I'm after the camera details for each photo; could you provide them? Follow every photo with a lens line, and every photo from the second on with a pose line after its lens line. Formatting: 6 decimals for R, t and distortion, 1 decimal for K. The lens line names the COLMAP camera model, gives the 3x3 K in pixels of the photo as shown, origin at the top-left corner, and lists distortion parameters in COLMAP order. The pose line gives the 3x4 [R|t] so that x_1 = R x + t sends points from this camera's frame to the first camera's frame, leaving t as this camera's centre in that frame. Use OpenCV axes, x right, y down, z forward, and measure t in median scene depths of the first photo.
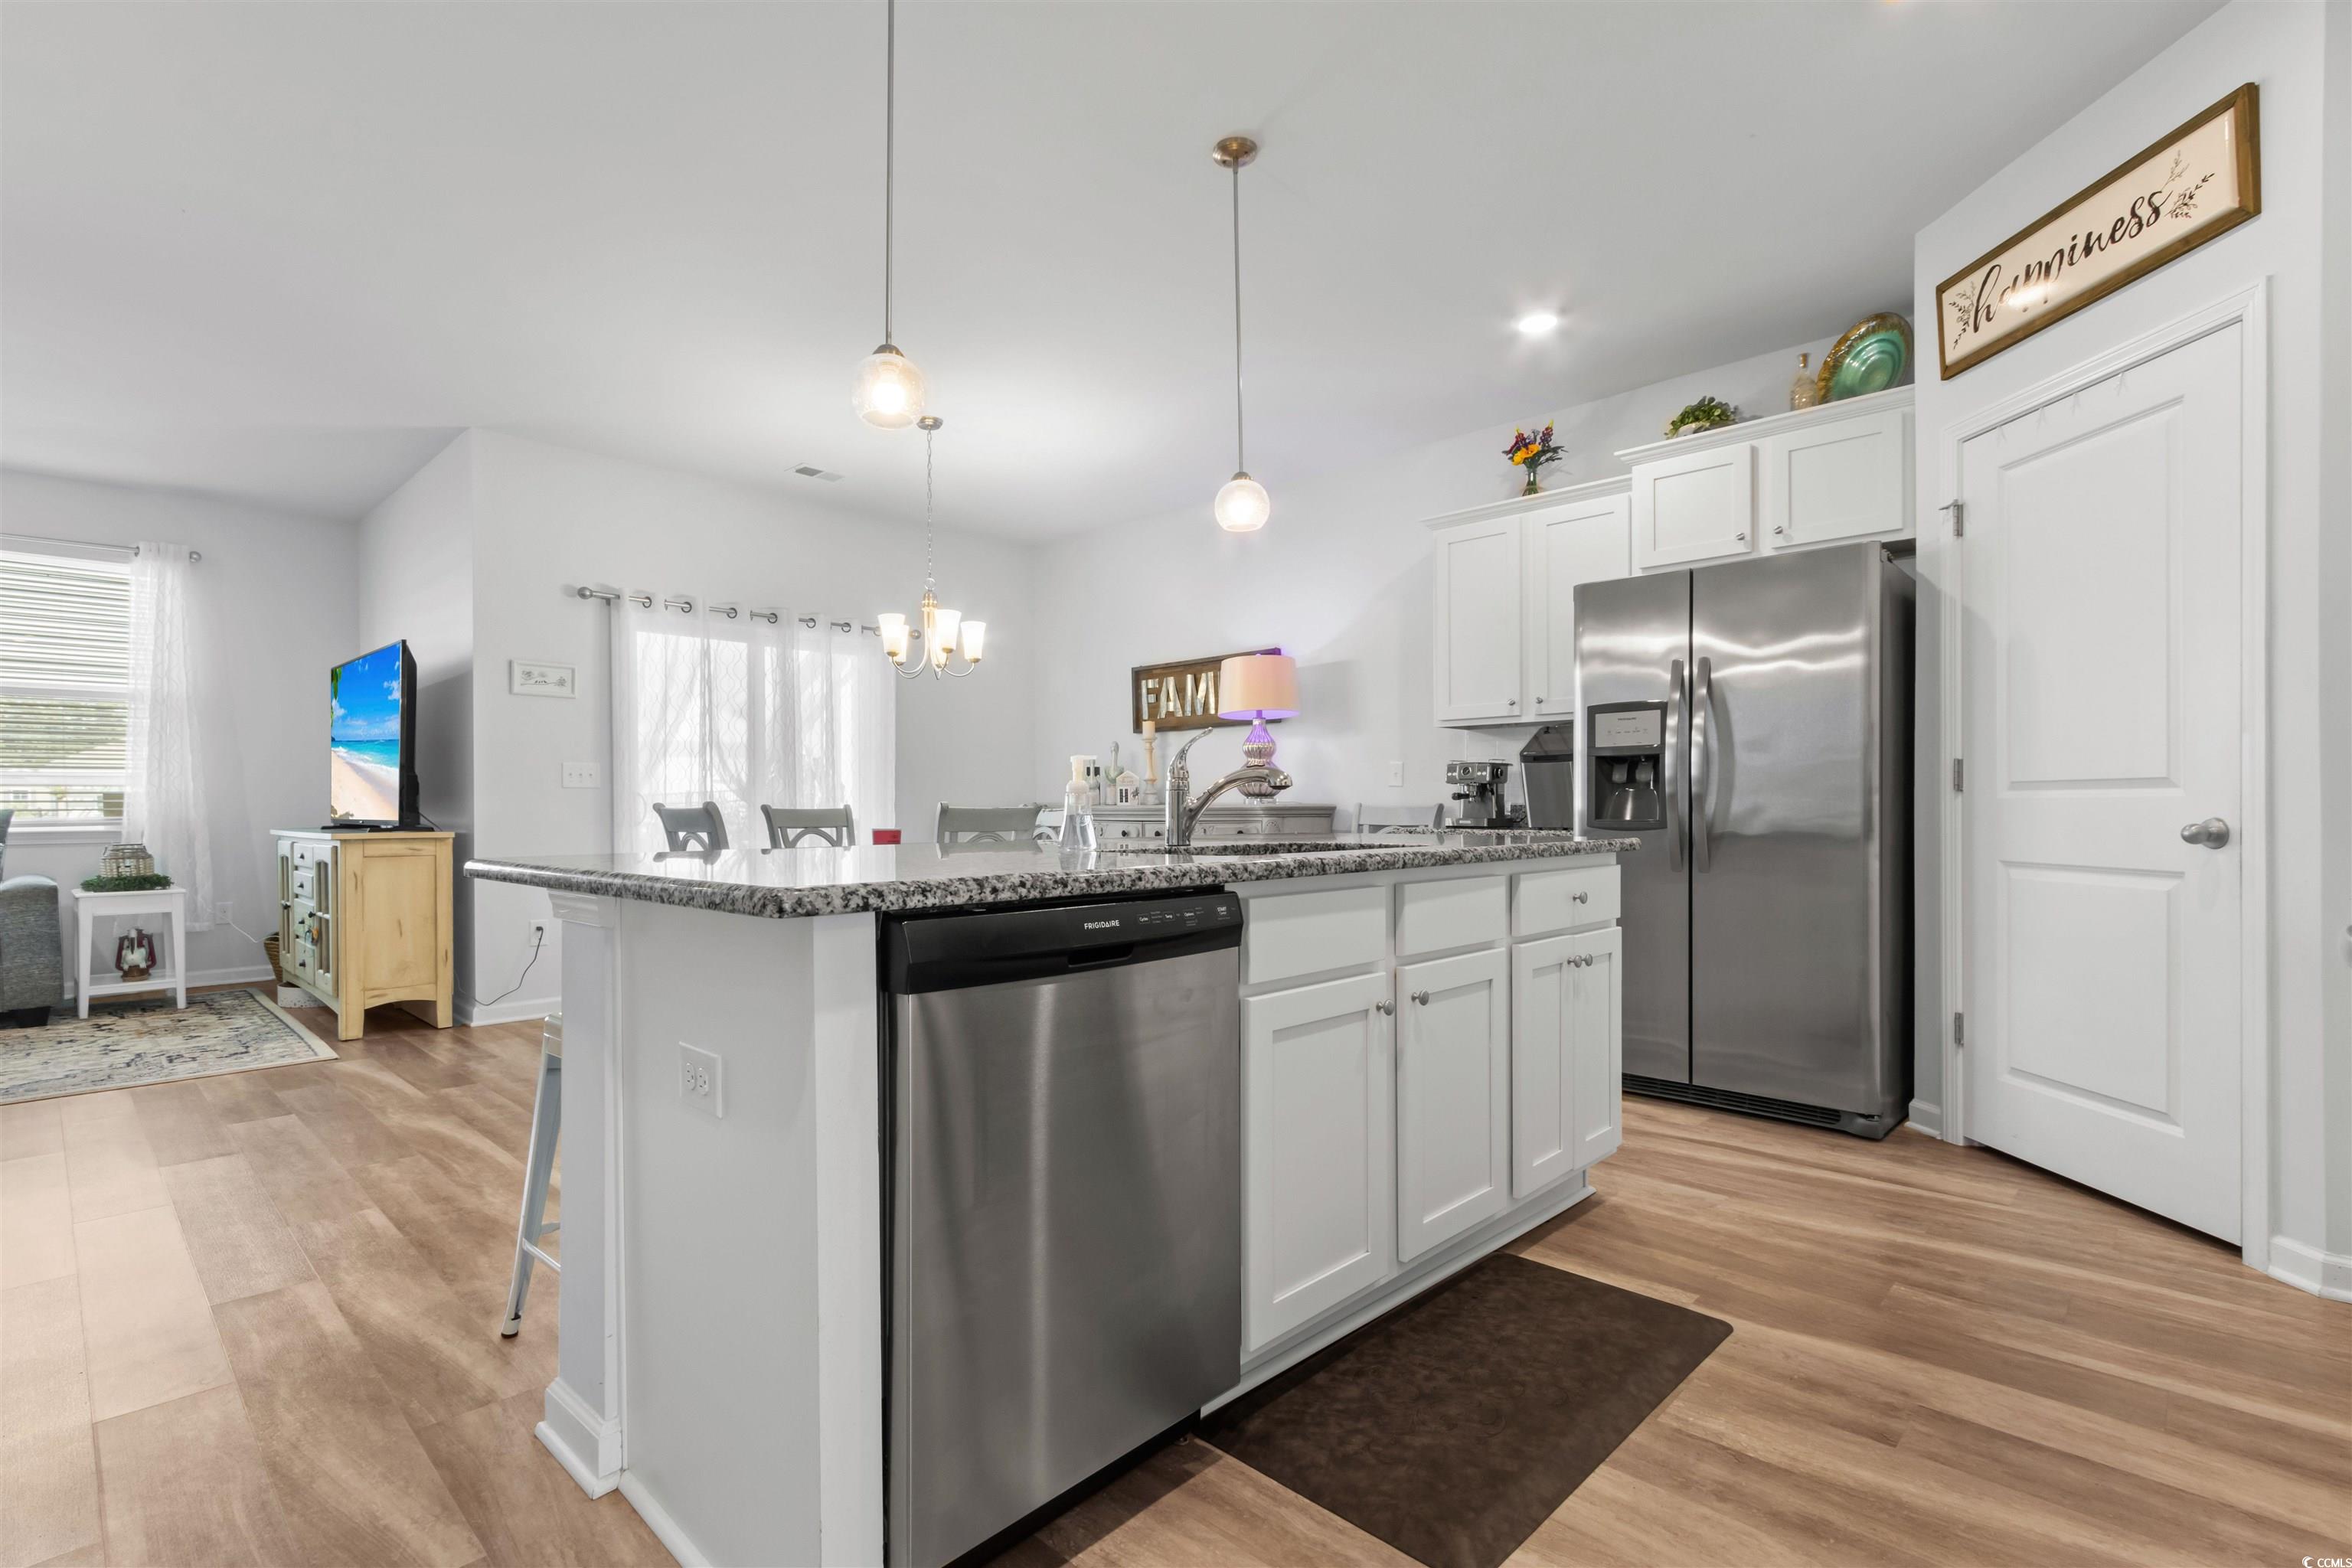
lens RADIAL K [[1106.4, 0, 1166.1], [0, 1106.4, 812.4], [0, 0, 1]] dist [0.000628, -0.000508]
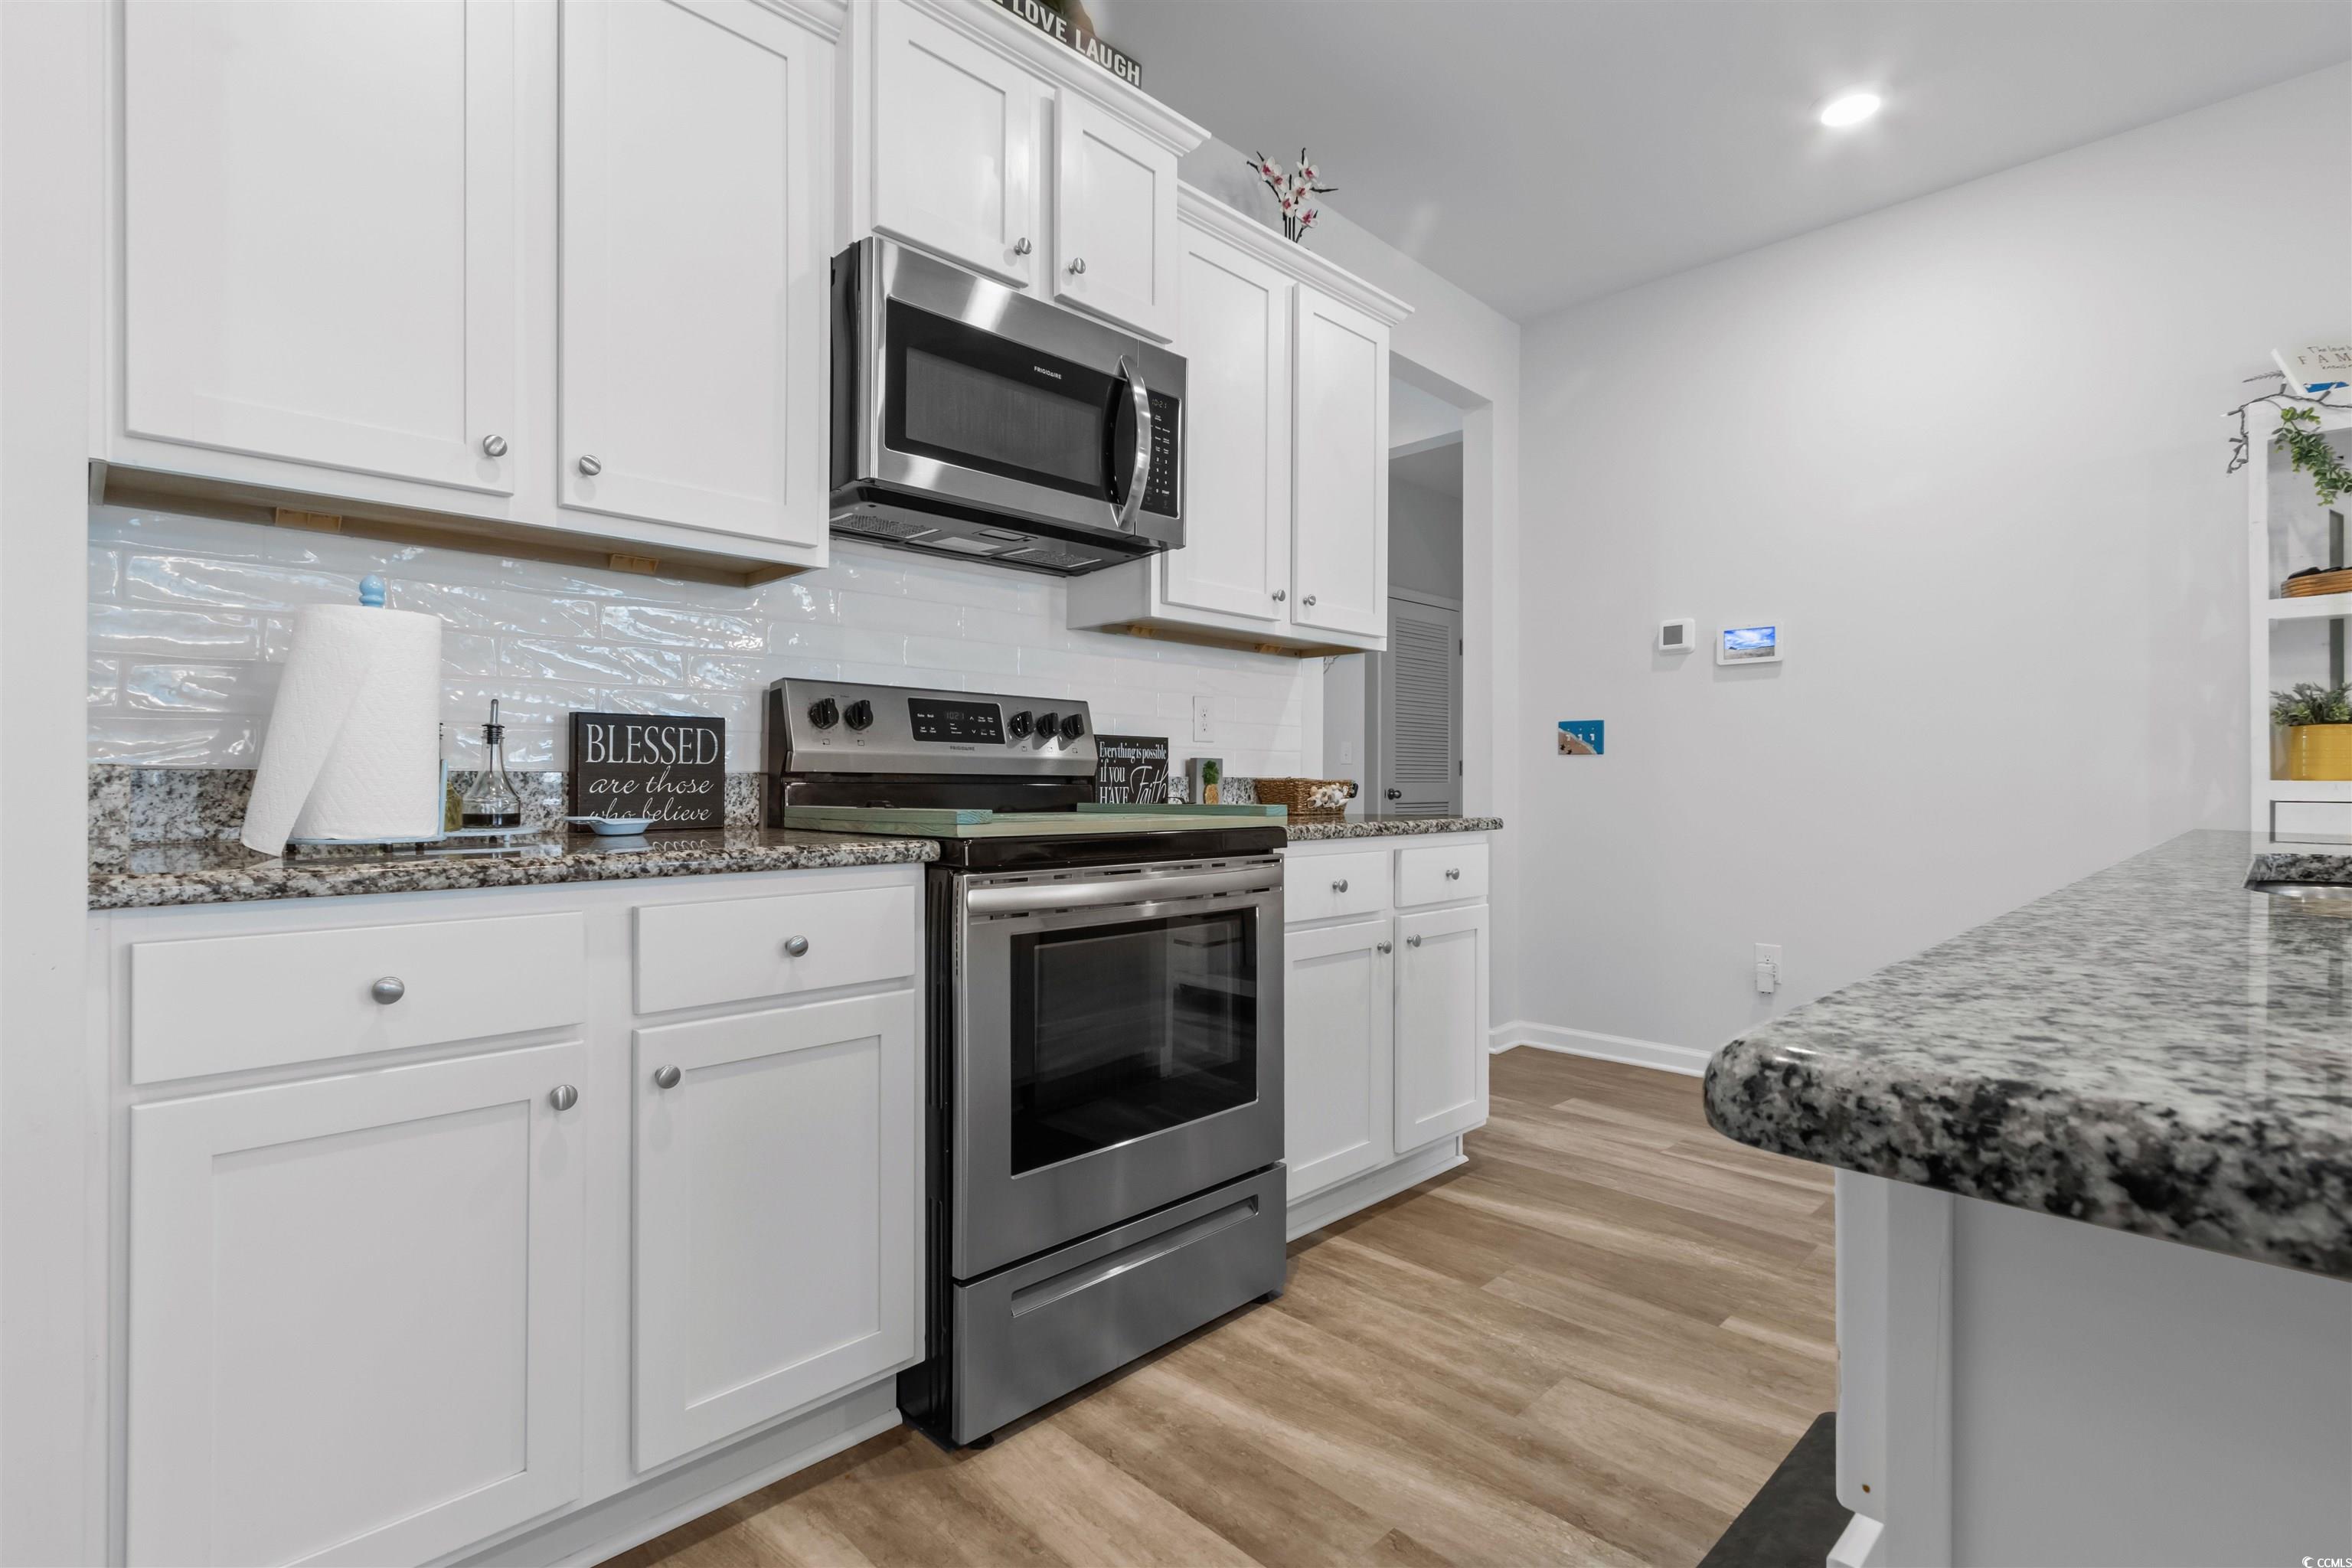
lens RADIAL K [[1078.0, 0, 1157.2], [0, 1078.0, 788.6], [0, 0, 1]] dist [0.000739, 0.000139]
pose [[-0.999341, 0.000648, 0.036284, 0.260526], [0.001169, 0.999896, 0.014341, -0.004558], [-0.036271, 0.014373, -0.999239, 0.589303]]
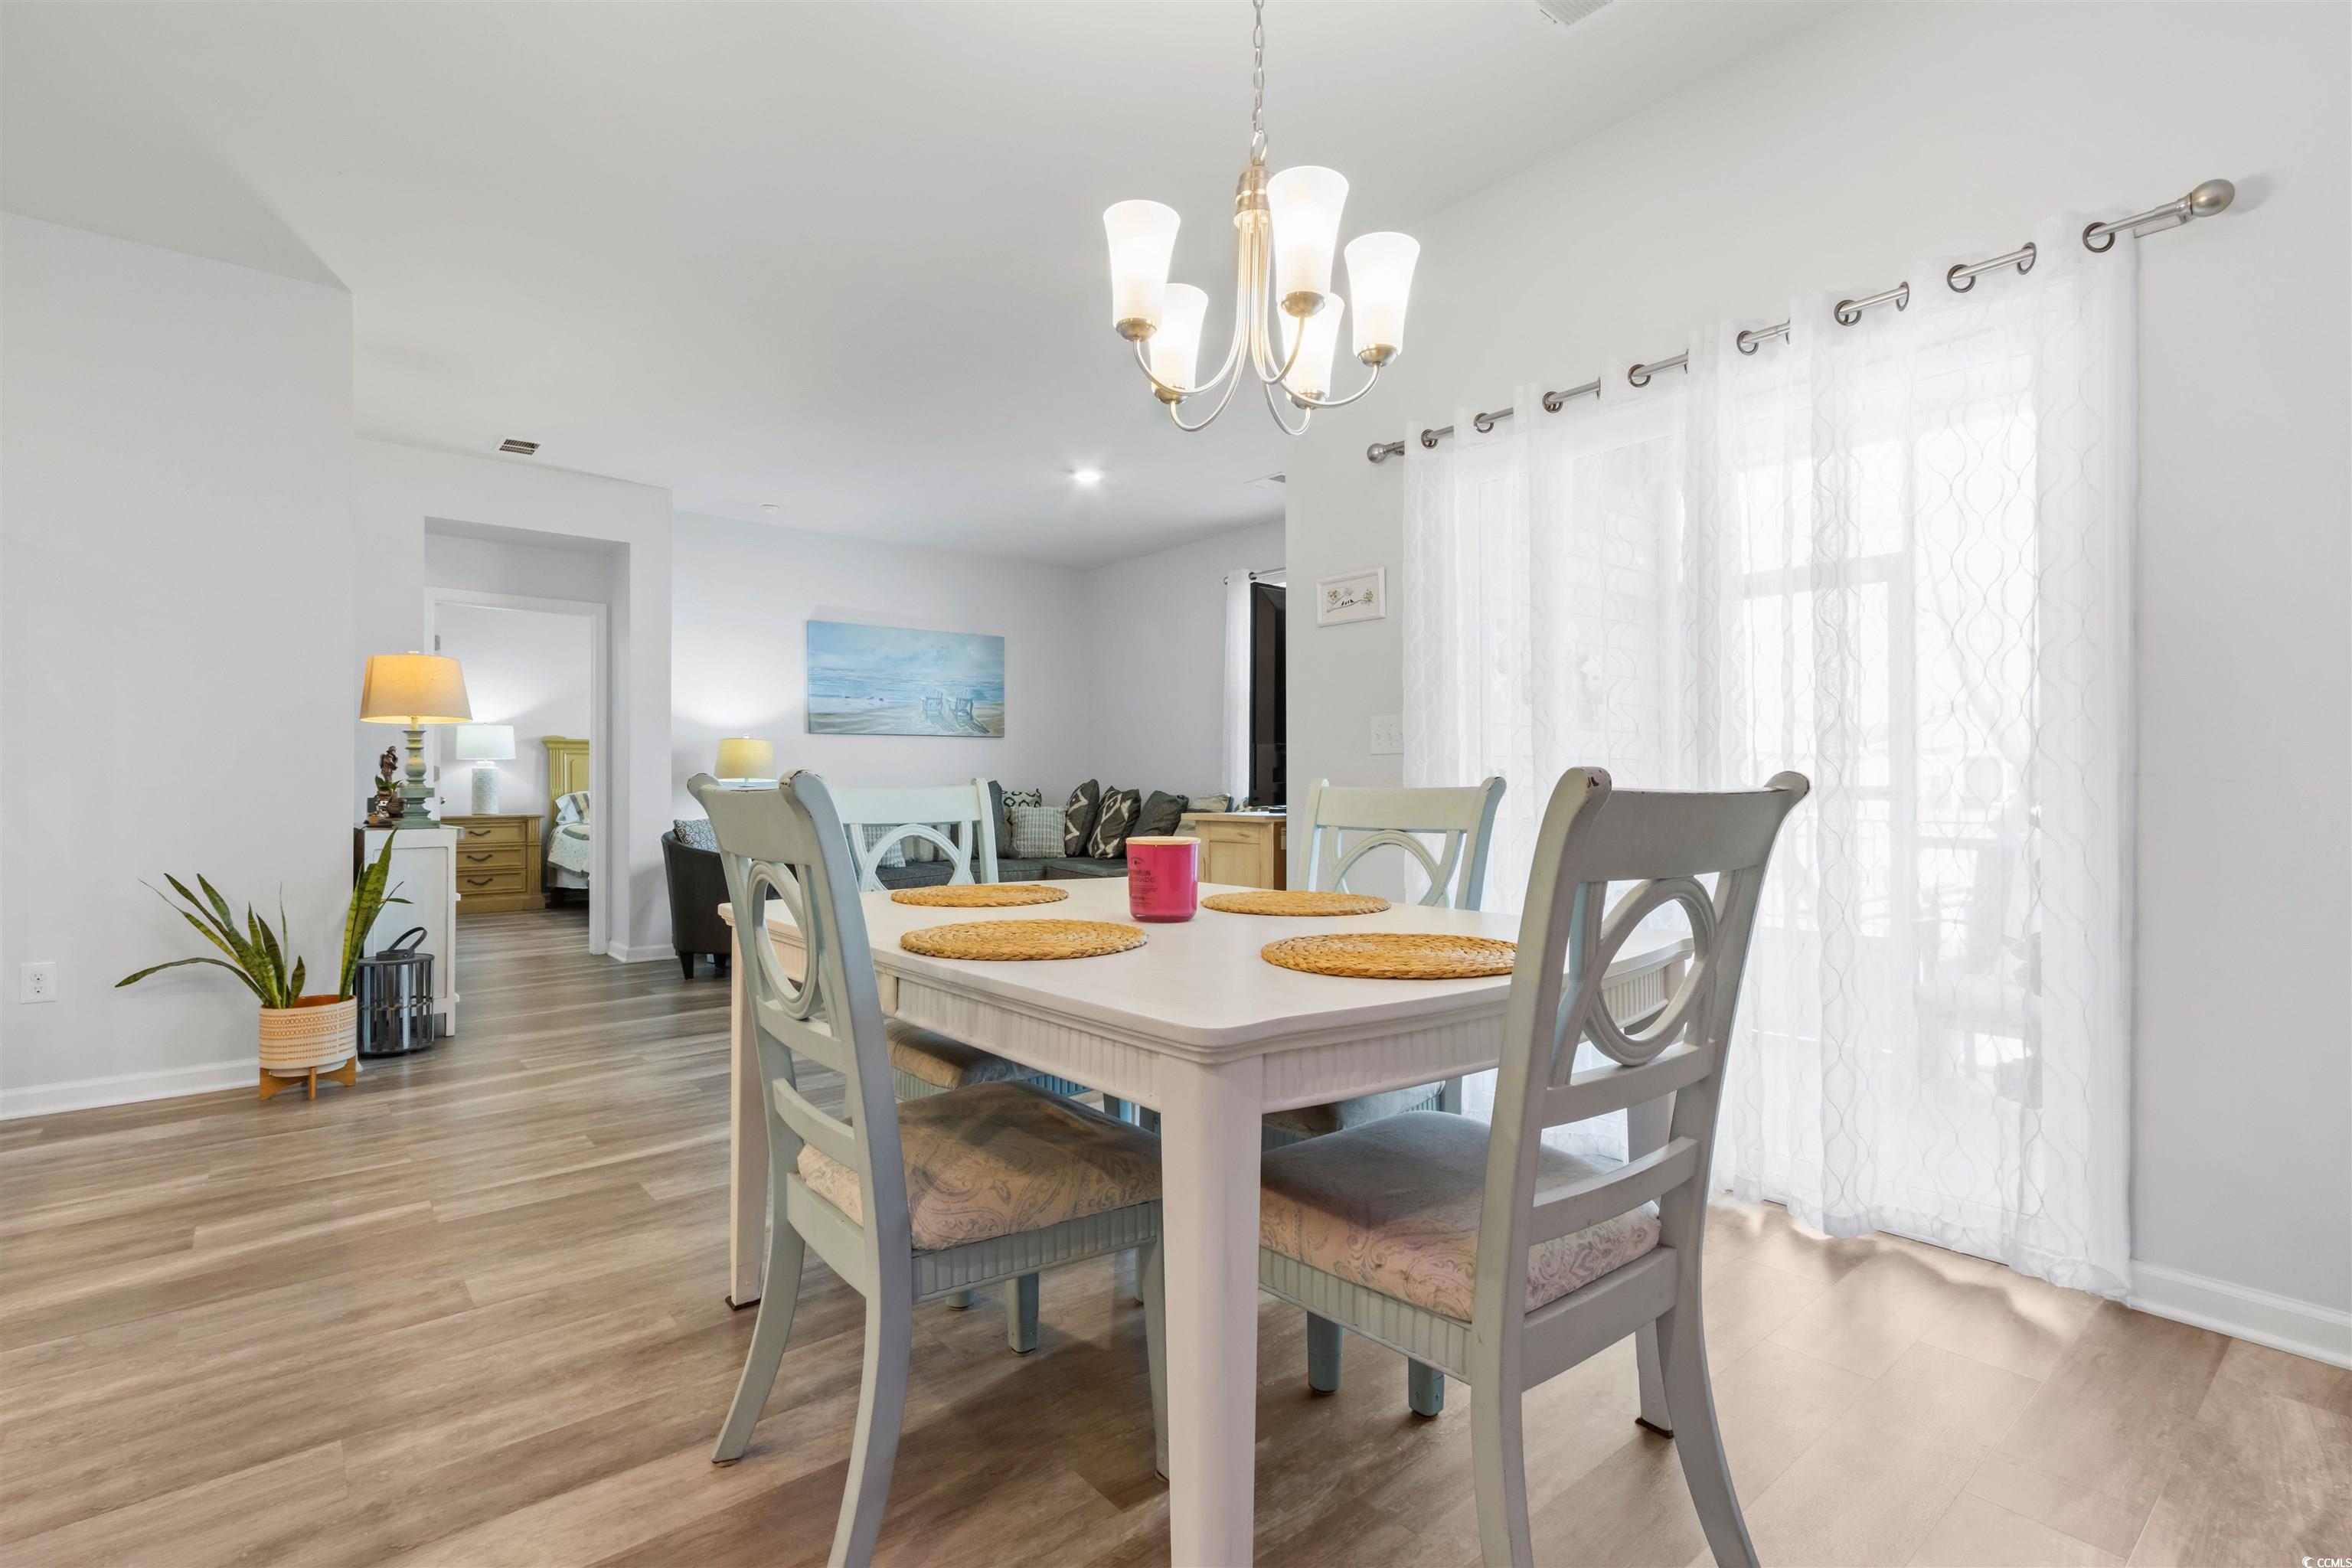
lens RADIAL K [[1092.1, 0, 1146.1], [0, 1092.1, 778.7], [0, 0, 1]] dist [0.001353, 0.000349]
pose [[-0.125063, -0.003331, -0.992143, 0.123998], [-0.003263, 0.999990, -0.002946, -0.005399], [0.992143, 0.002869, -0.125073, 0.935720]]
